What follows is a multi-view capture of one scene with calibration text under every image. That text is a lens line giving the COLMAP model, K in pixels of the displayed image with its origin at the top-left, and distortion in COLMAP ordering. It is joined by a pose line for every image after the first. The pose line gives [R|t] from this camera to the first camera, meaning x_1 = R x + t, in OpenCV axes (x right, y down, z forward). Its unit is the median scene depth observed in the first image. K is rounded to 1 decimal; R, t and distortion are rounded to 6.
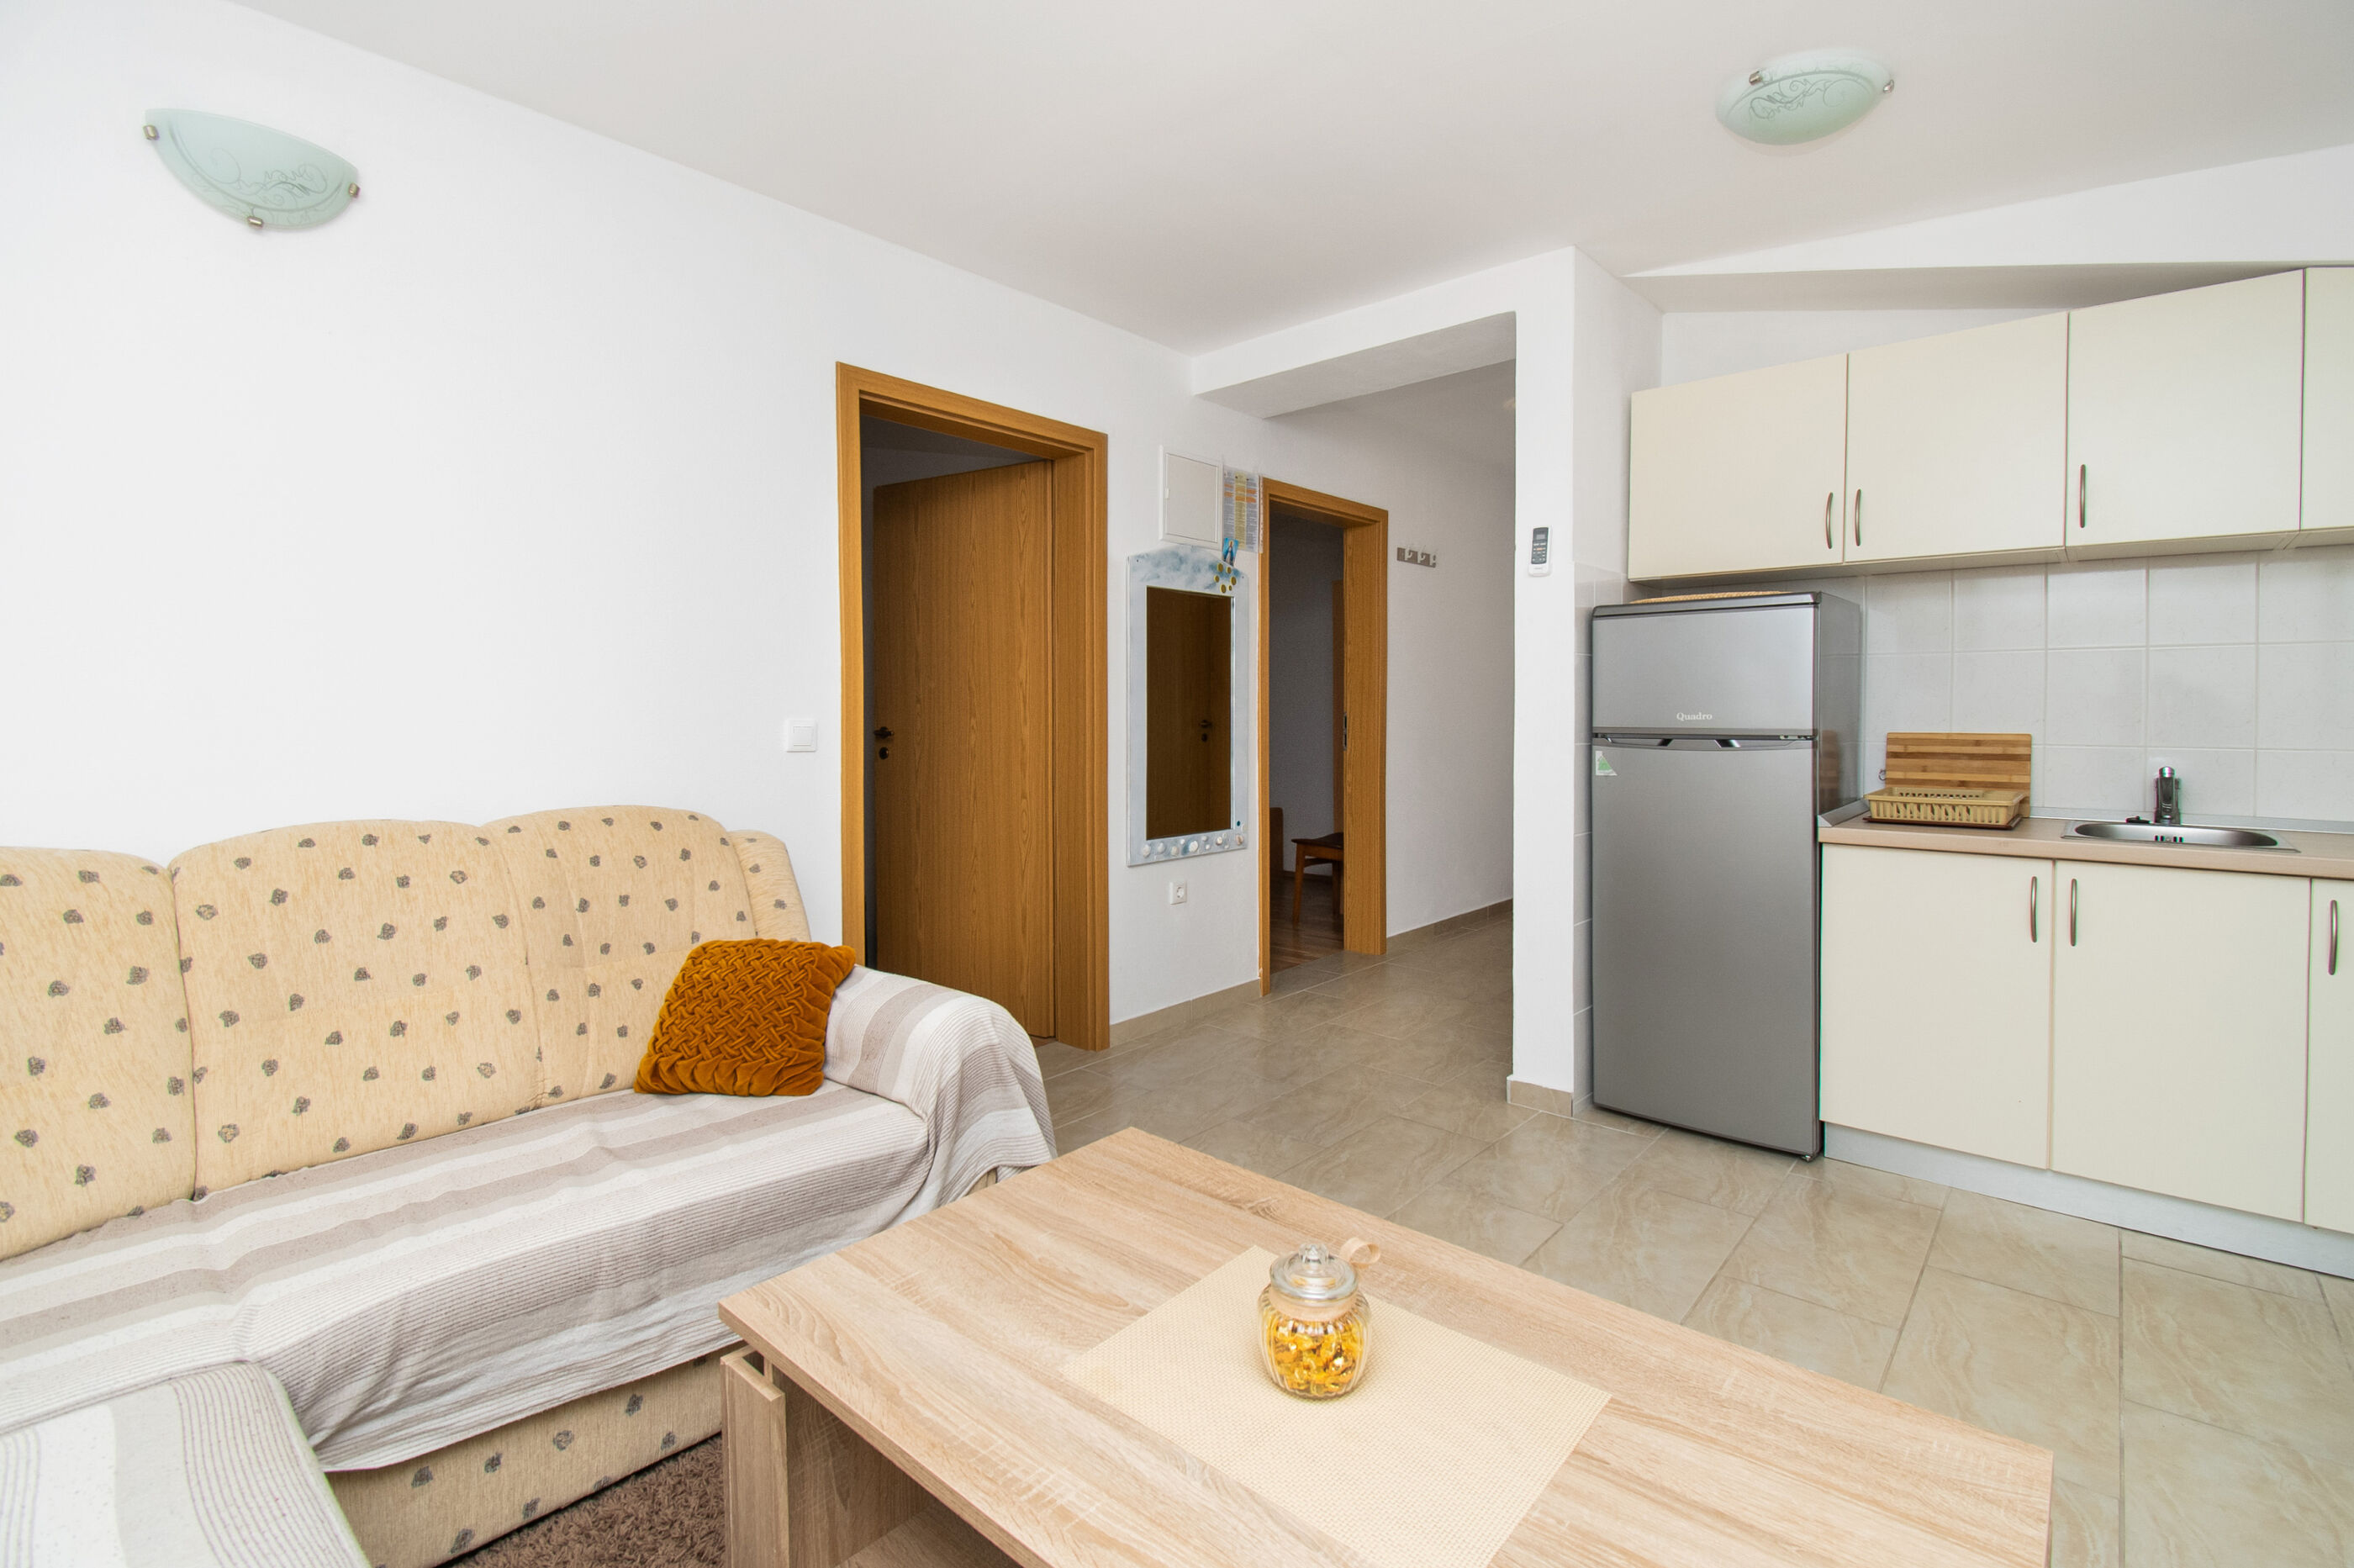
lens RADIAL K [[1013.3, 0, 1210.2], [0, 1013.3, 746.0], [0, 0, 1]] dist [0.003188, -0.014127]
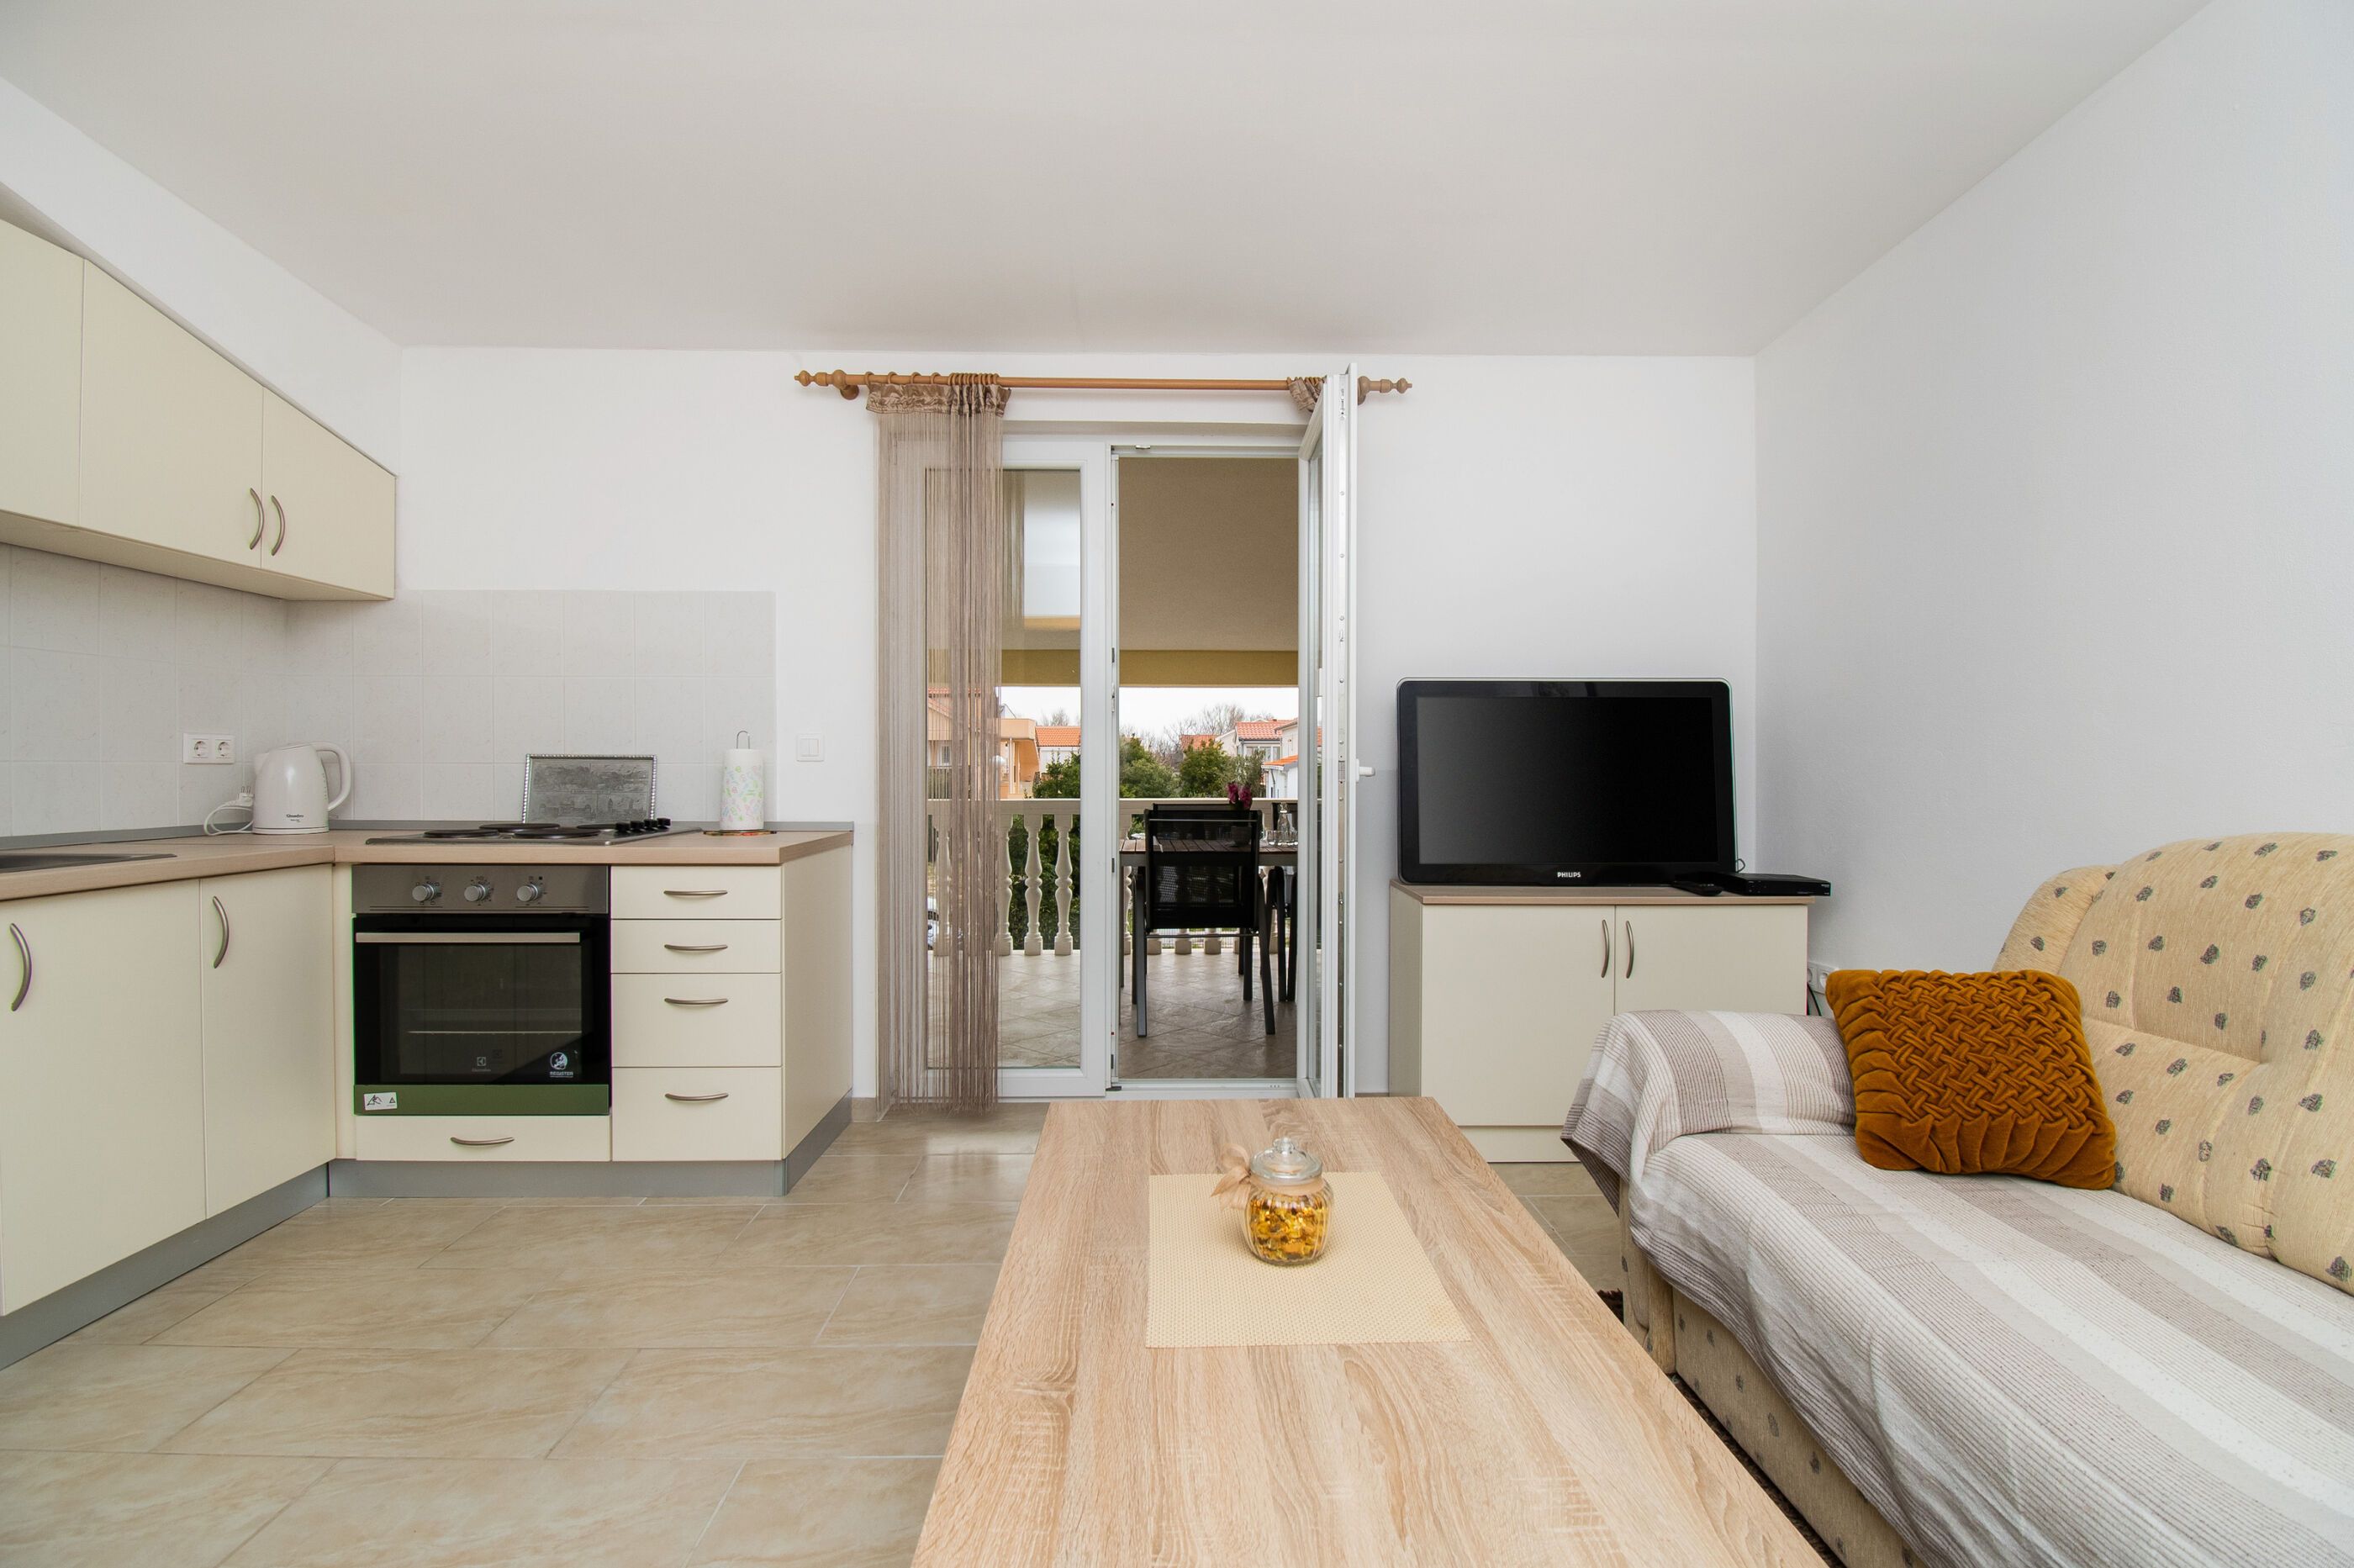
lens RADIAL K [[1075.3, 0, 1156.1], [0, 1075.3, 786.9], [0, 0, 1]] dist [0.000693, -0.014130]
pose [[-0.649072, -0.015267, 0.760574, -0.615976], [0.019777, 0.999122, 0.036933, 0.023118], [-0.760470, 0.039014, -0.648200, 1.572088]]
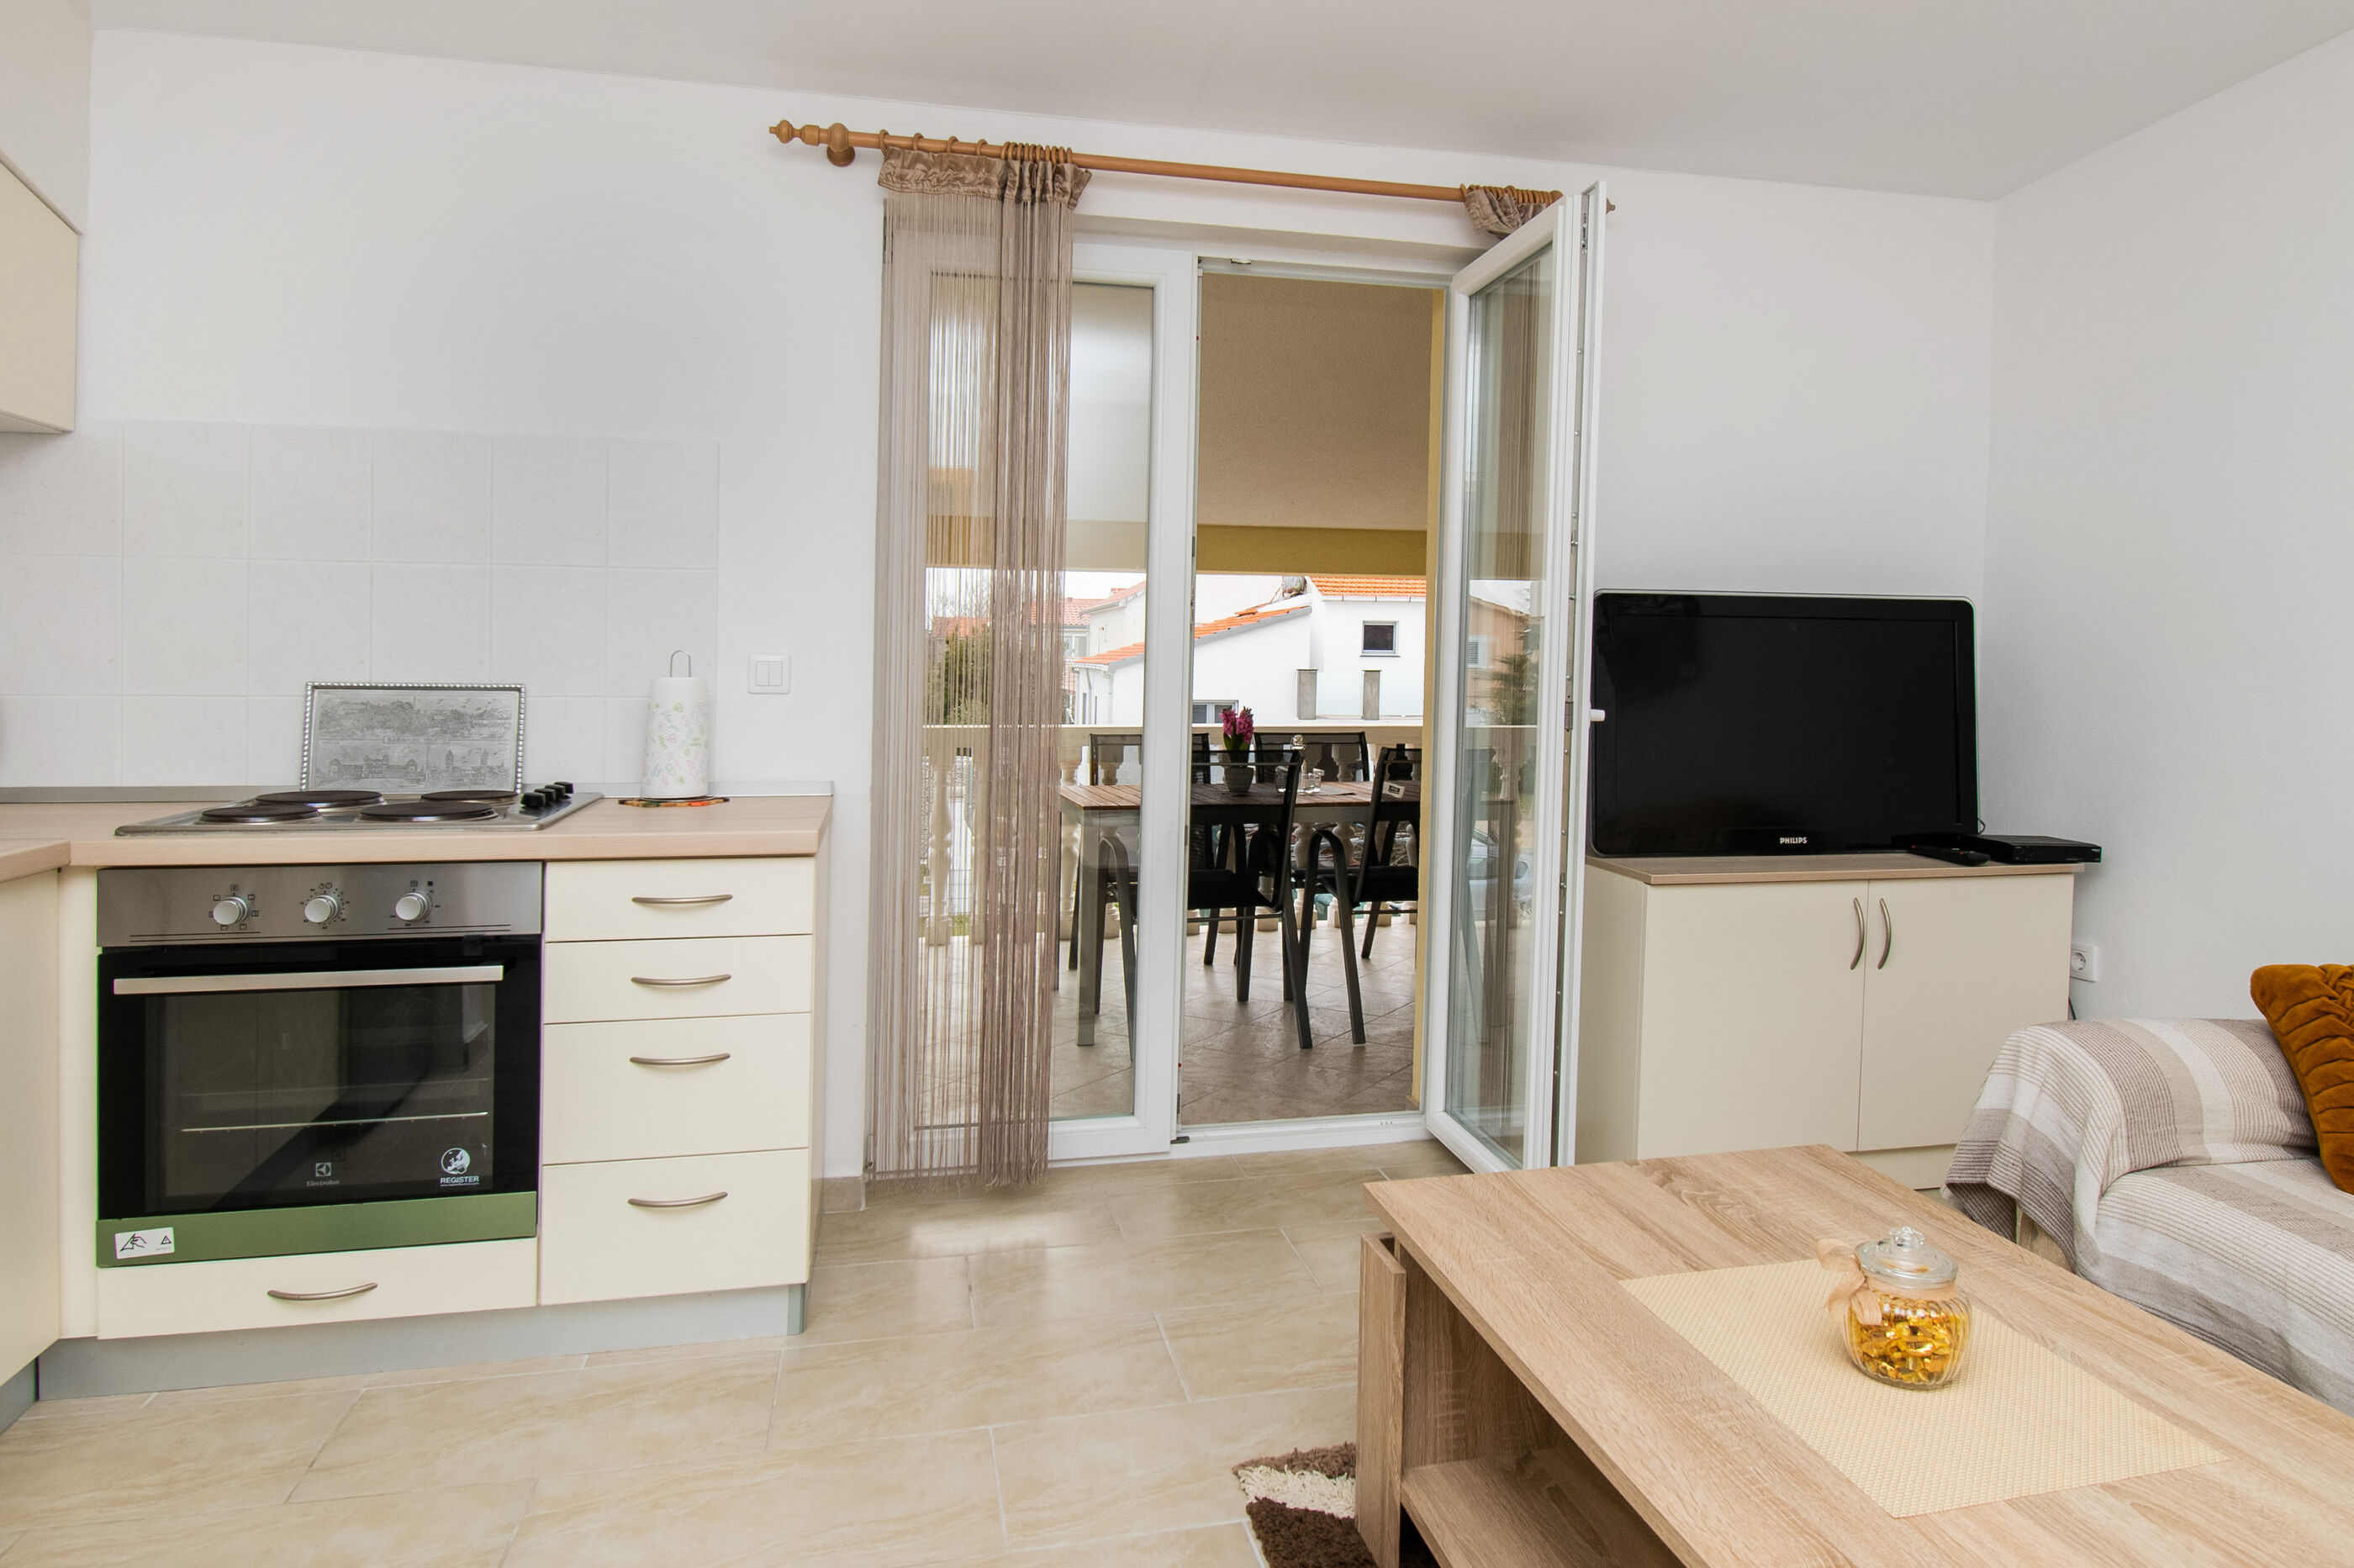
lens RADIAL K [[1473.6, 0, 1192.9], [0, 1473.6, 716.9], [0, 0, 1]] dist [0.001823, -0.015978]
pose [[-0.796504, -0.028370, 0.603967, -0.148448], [0.009948, 0.998149, 0.060005, -0.055850], [-0.604551, 0.053802, -0.794747, 2.008445]]
